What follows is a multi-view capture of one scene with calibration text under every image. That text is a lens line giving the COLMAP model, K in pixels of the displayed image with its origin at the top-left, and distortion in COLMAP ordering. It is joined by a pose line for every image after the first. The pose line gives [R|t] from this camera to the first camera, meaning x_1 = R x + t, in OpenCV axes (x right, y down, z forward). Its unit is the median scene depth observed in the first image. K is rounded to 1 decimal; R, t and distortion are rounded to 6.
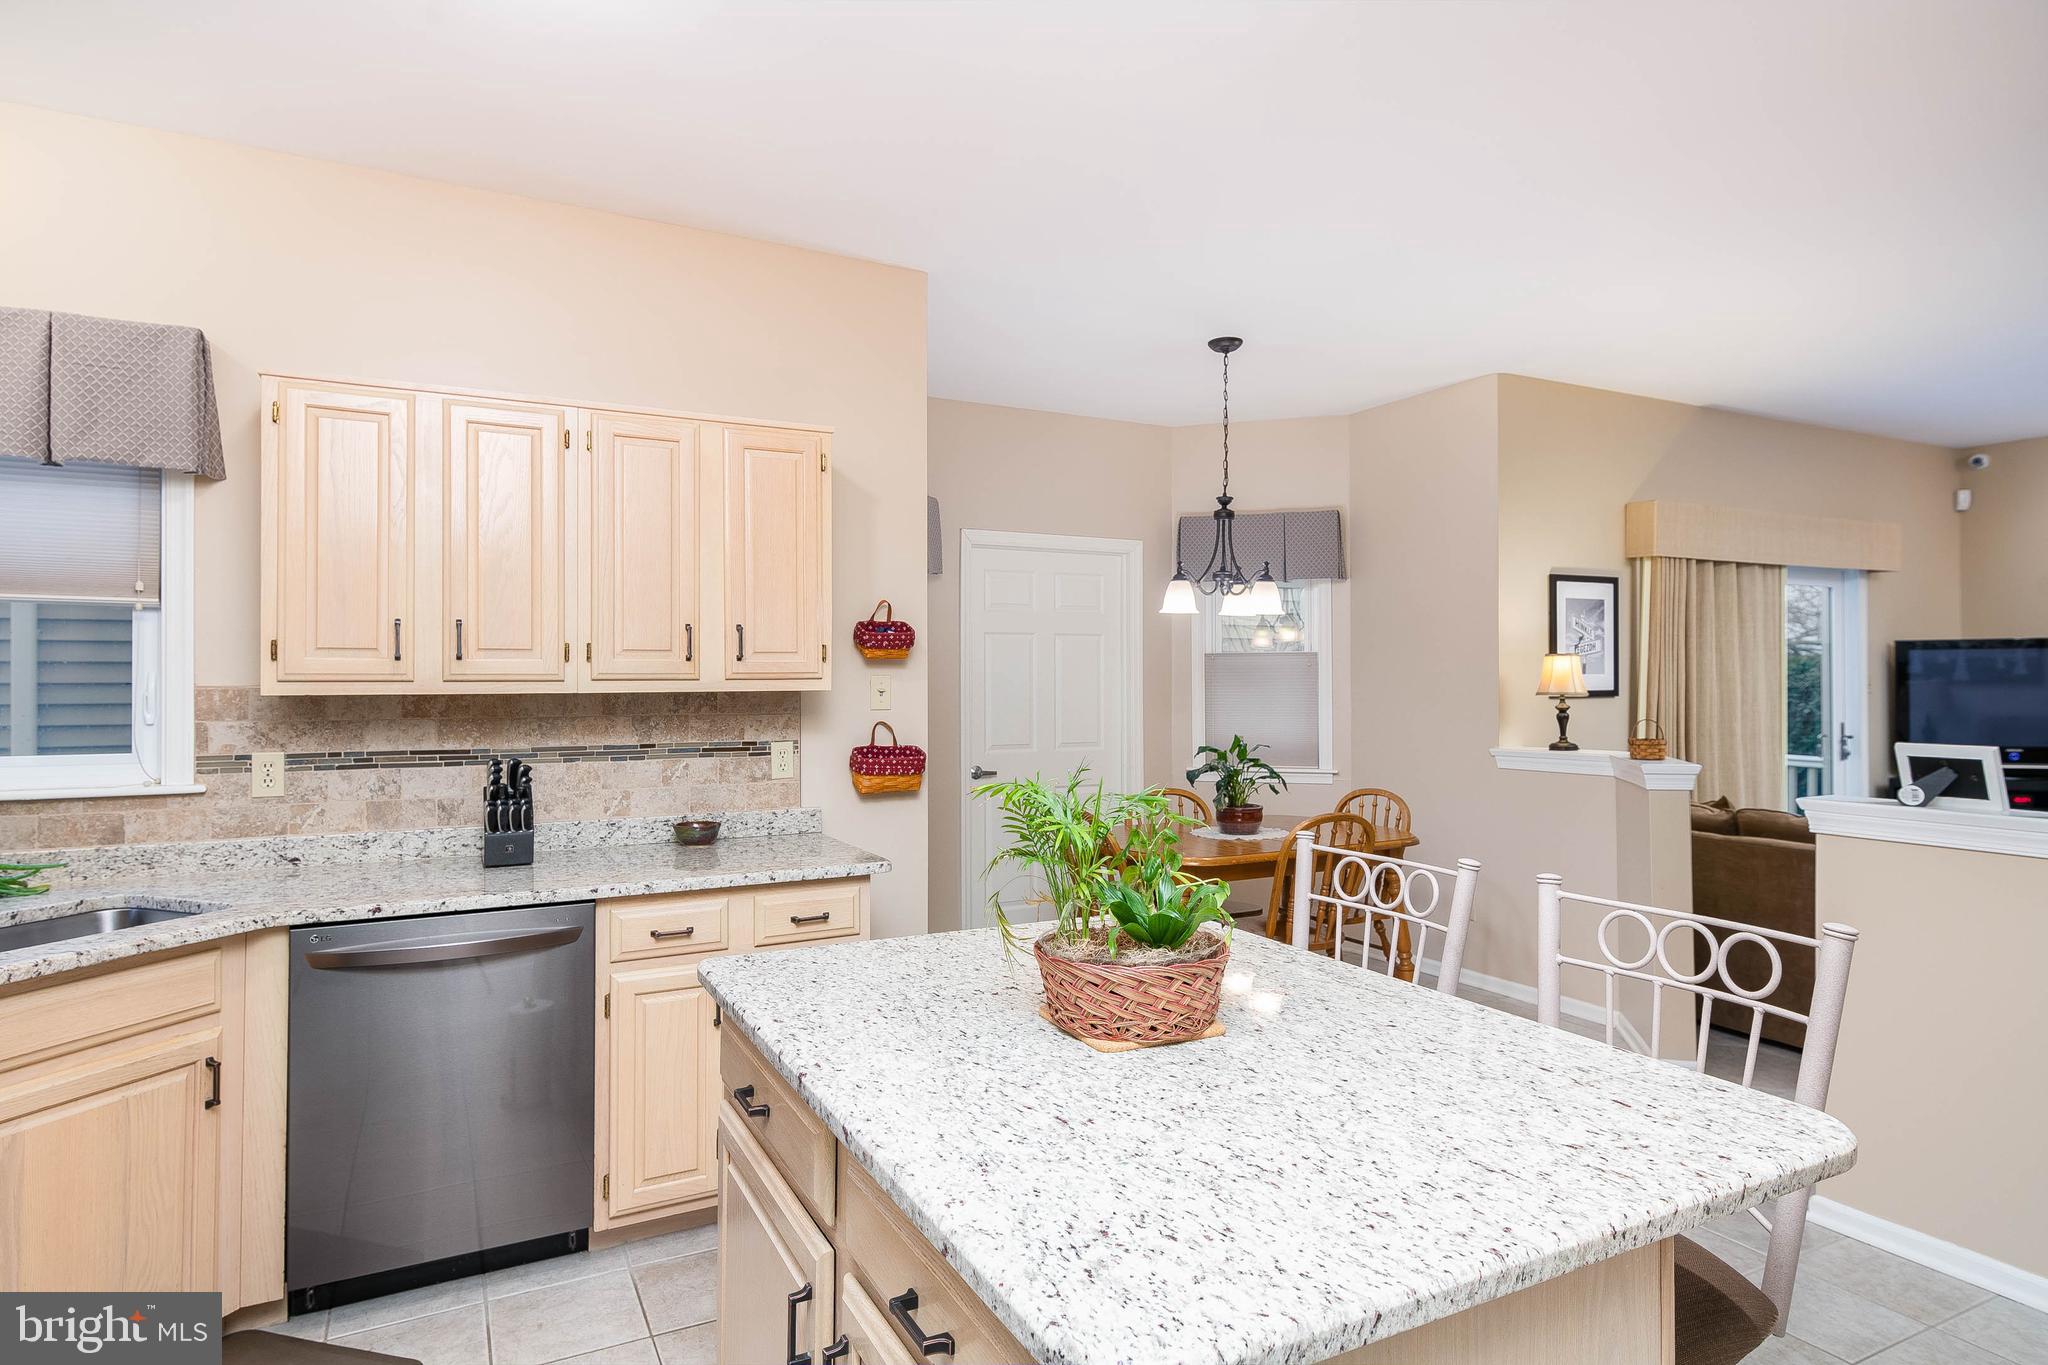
lens RADIAL K [[1142.8, 0, 1020.0], [0, 1142.8, 671.3], [0, 0, 1]] dist [0.021928, -0.010348]
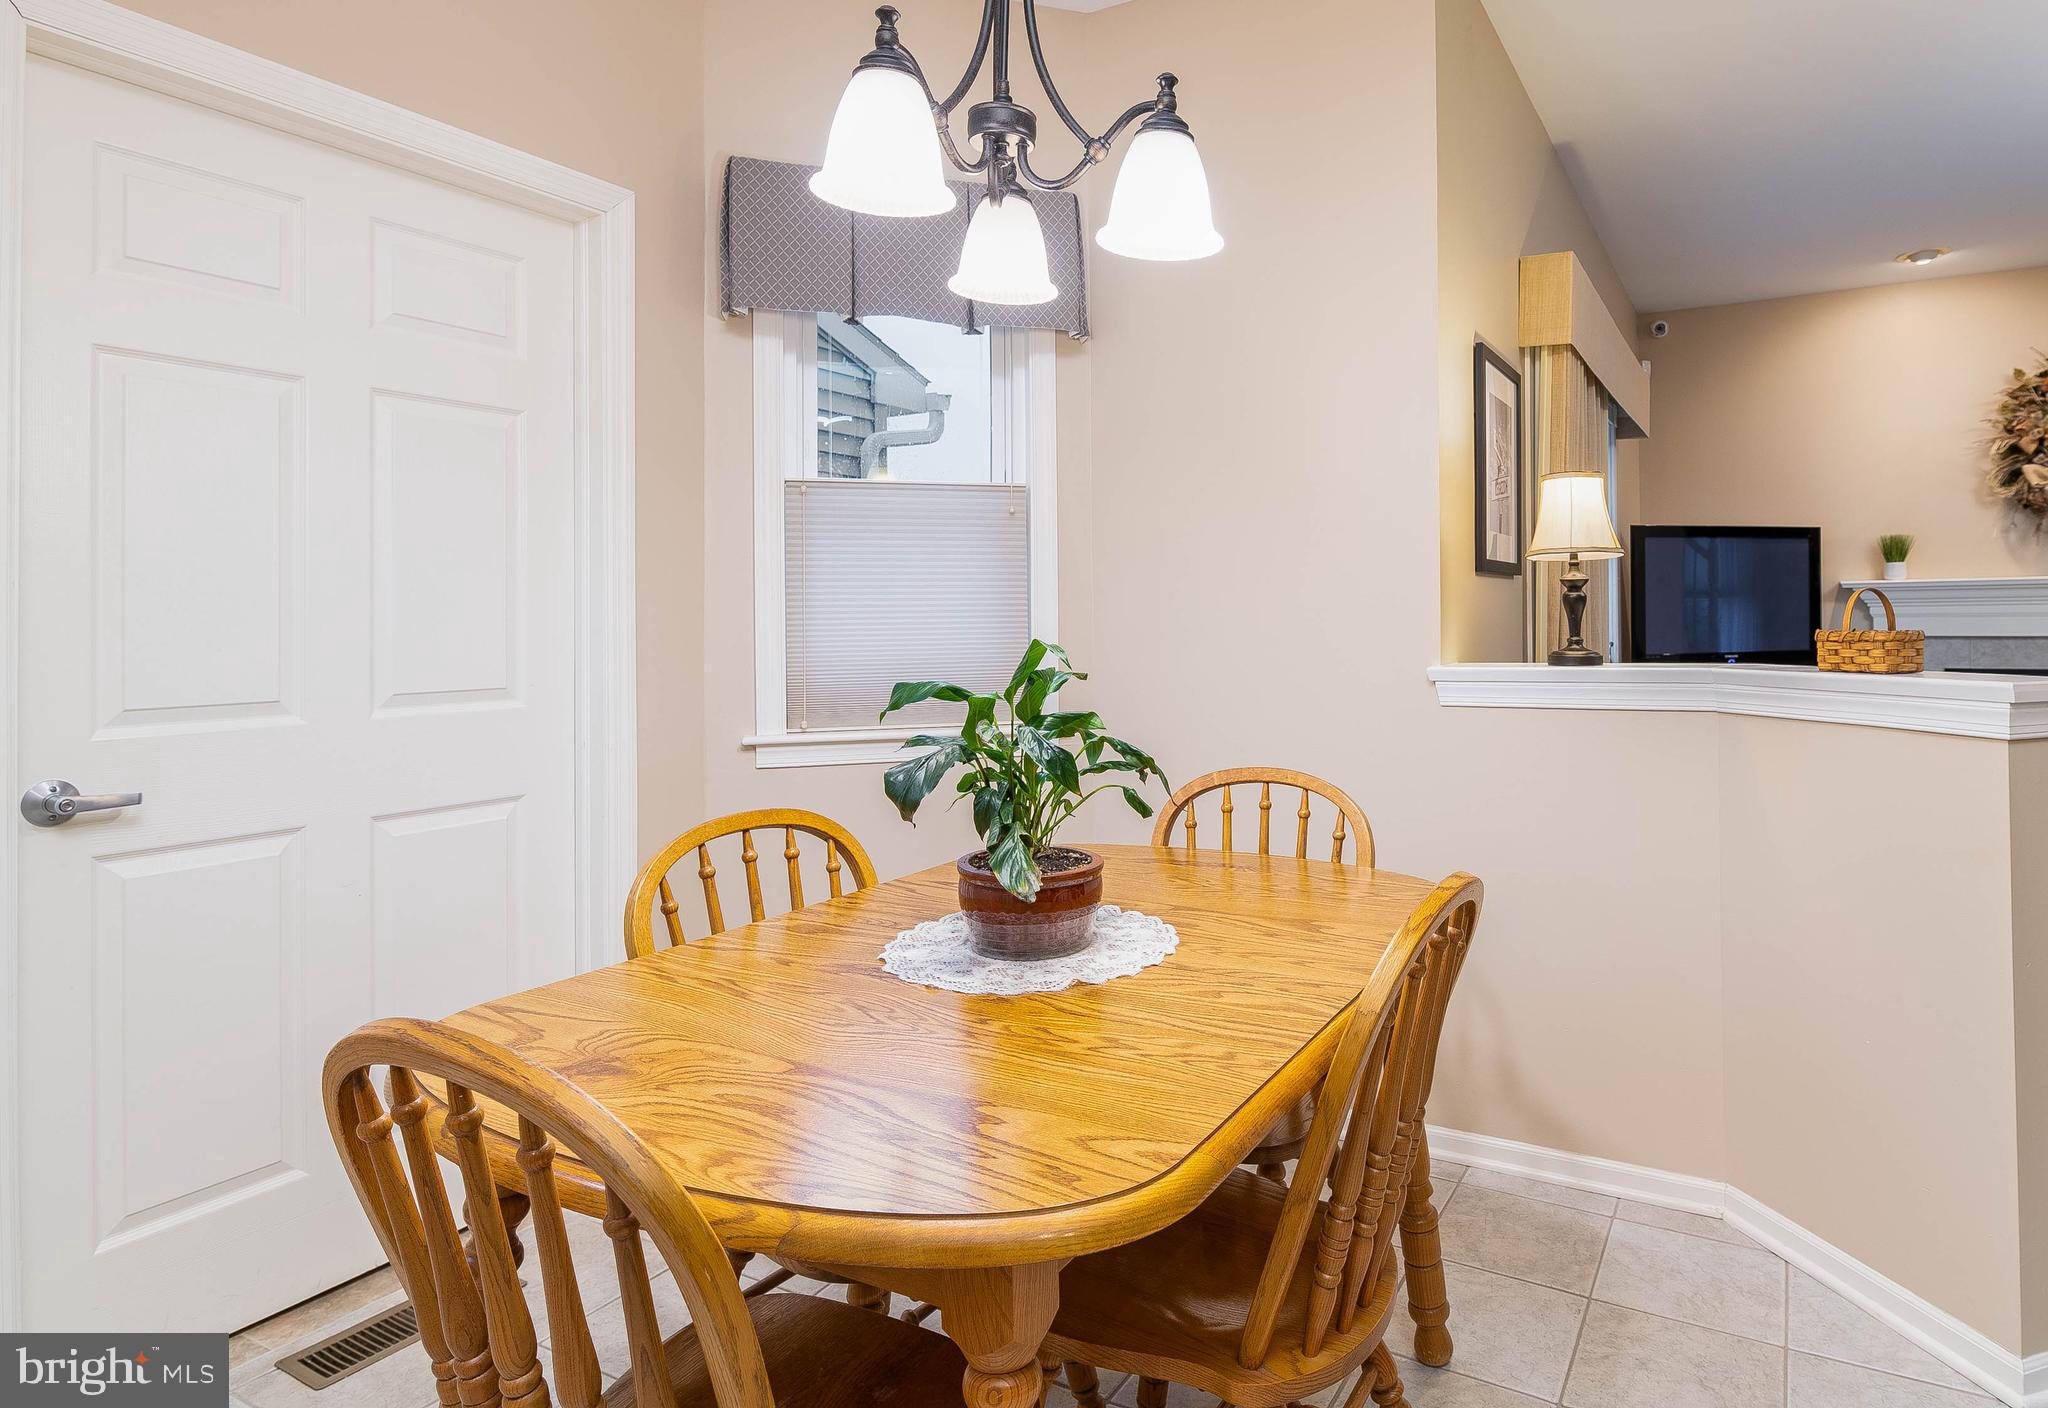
lens RADIAL K [[1167.1, 0, 1183.4], [0, 1167.1, 606.4], [0, 0, 1]] dist [-0.006425, 0.001813]
pose [[0.817979, 0.000812, 0.575248, 0.052764], [0.002073, 0.999988, -0.004359, 0.067507], [-0.575244, 0.004758, 0.817968, 1.021343]]
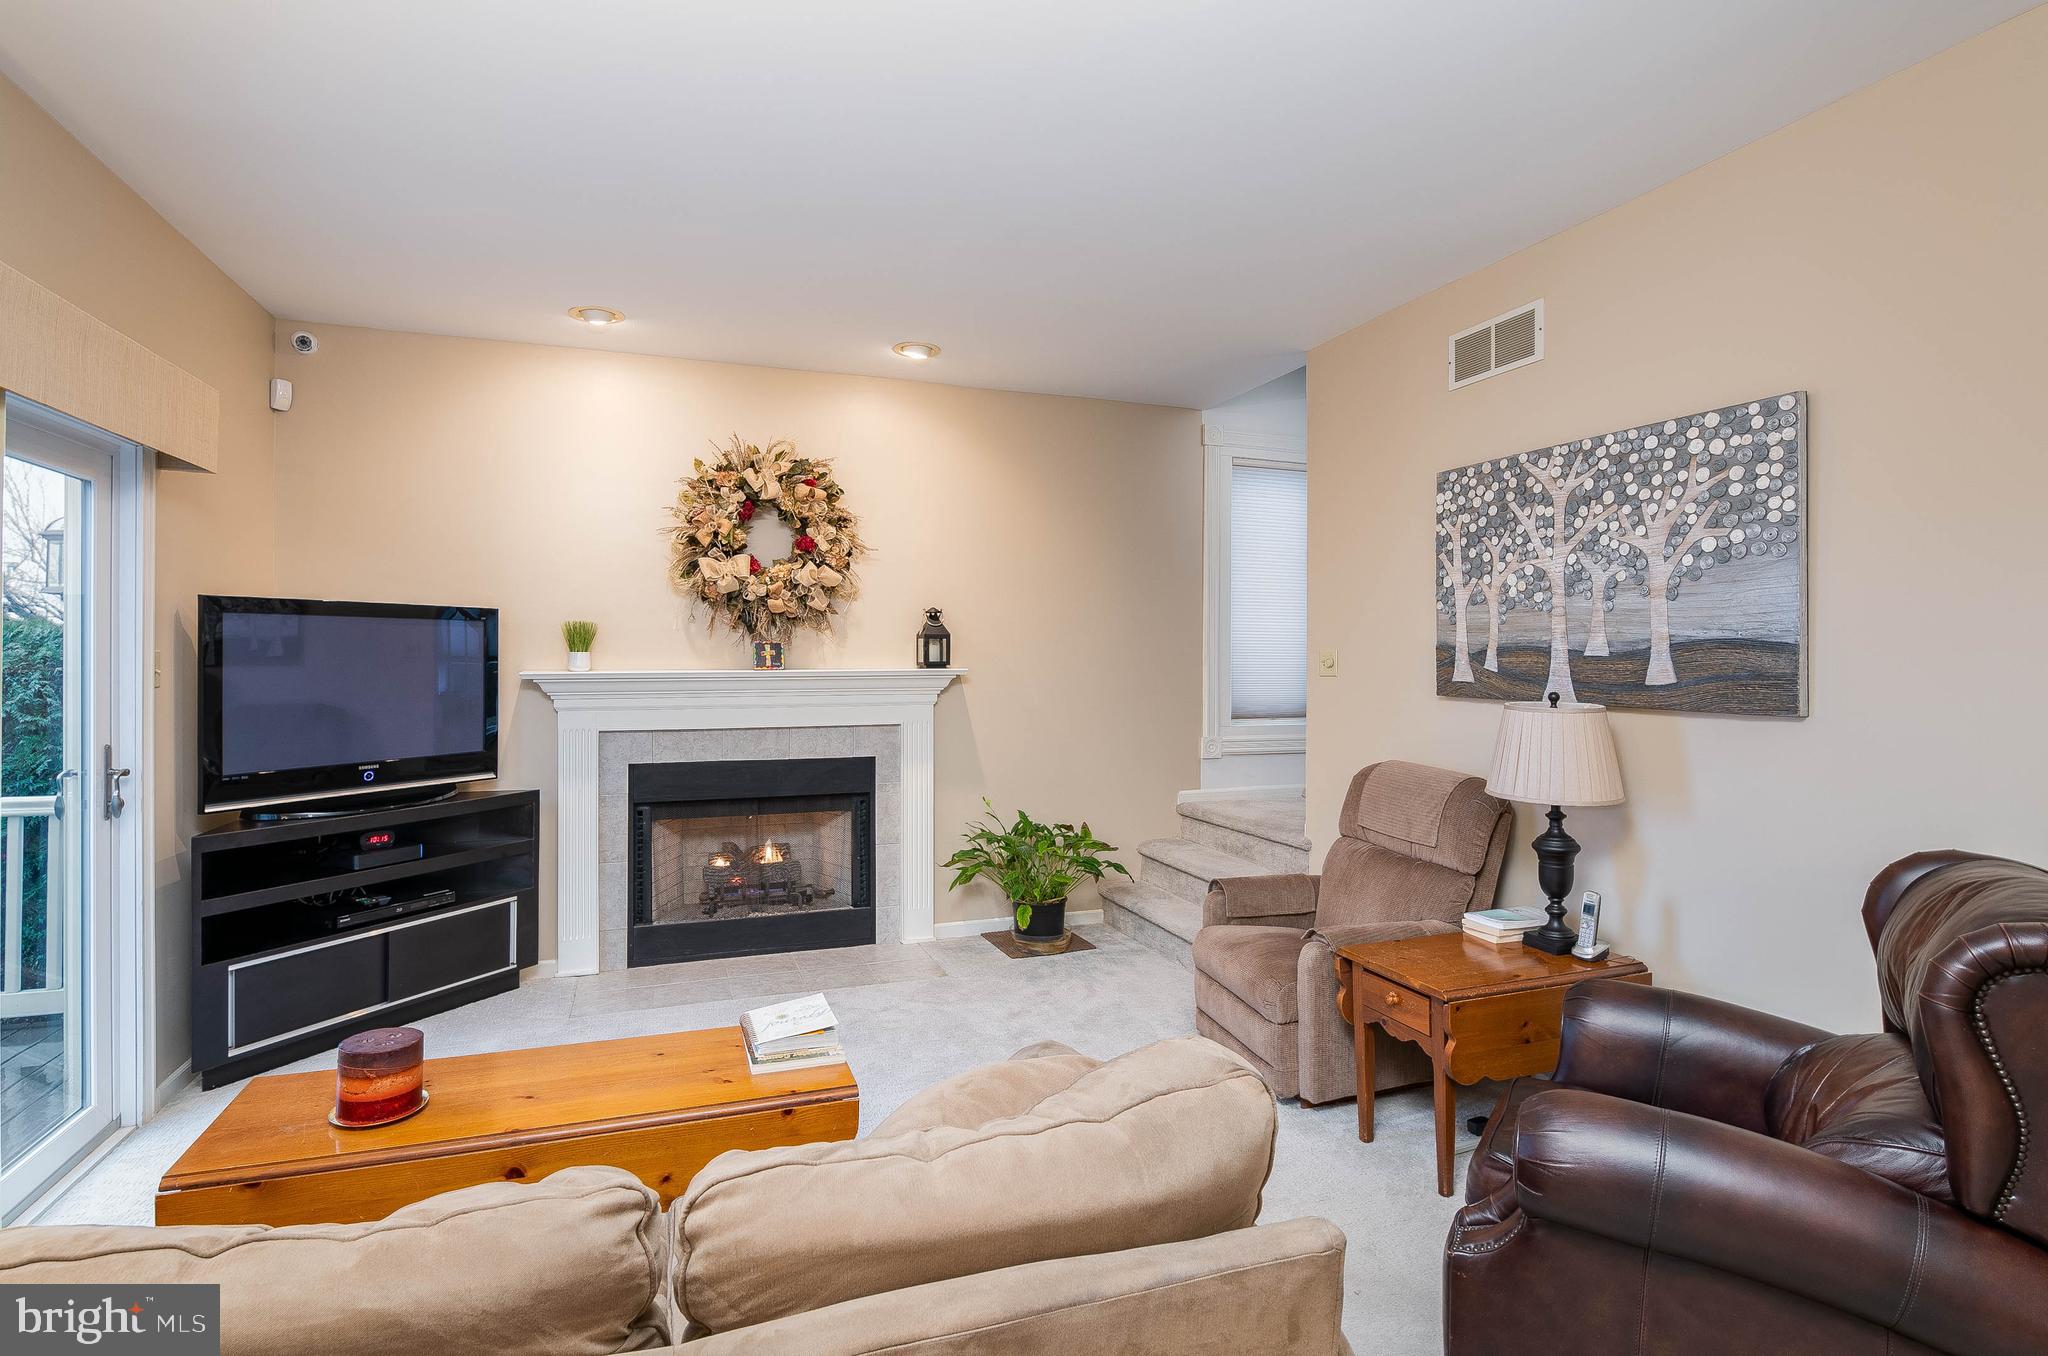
lens RADIAL K [[992.5, 0, 1002.8], [0, 992.5, 663.5], [0, 0, 1]] dist [-0.001767, -0.000417]
pose [[0.141890, 0.000010, 0.989882, 0.649282], [-0.011593, 0.999931, 0.001652, 0.005082], [-0.989815, -0.011710, 0.141880, 1.064556]]
